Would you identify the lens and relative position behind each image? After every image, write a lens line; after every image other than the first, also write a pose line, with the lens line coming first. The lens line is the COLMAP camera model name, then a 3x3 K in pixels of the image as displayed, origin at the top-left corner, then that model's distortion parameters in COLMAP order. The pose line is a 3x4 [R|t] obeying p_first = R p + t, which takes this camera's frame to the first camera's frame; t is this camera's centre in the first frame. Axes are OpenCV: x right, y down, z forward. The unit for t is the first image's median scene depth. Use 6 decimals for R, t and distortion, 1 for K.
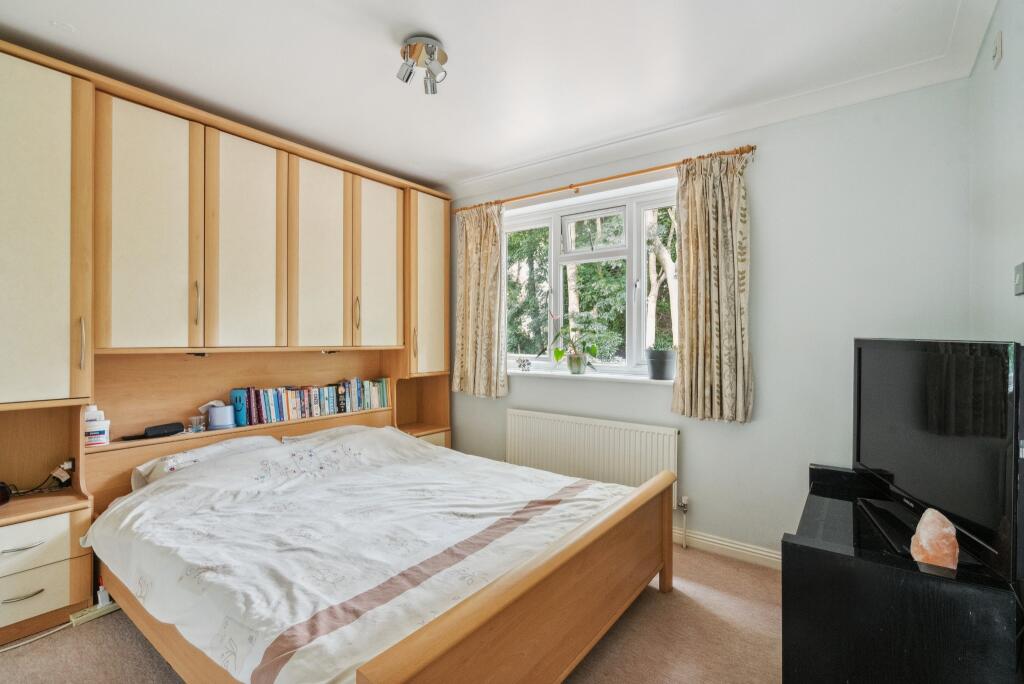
lens RADIAL K [[470.4, 0, 531.5], [0, 470.4, 340.7], [0, 0, 1]] dist [-0.004105, 0.000572]
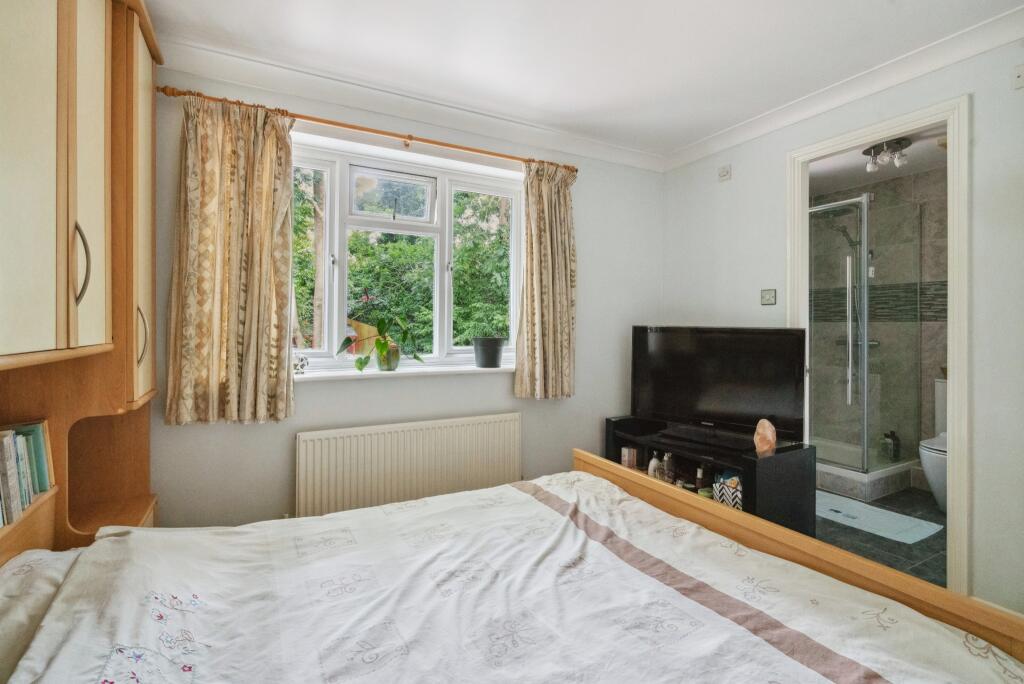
lens RADIAL K [[470.4, 0, 493.7], [0, 470.4, 326.9], [0, 0, 1]] dist [-0.004105, 0.000572]
pose [[0.442920, -0.003292, 0.896555, -0.701165], [0.005769, 0.999983, 0.000822, -0.004066], [-0.896542, 0.004808, 0.442932, 0.631220]]
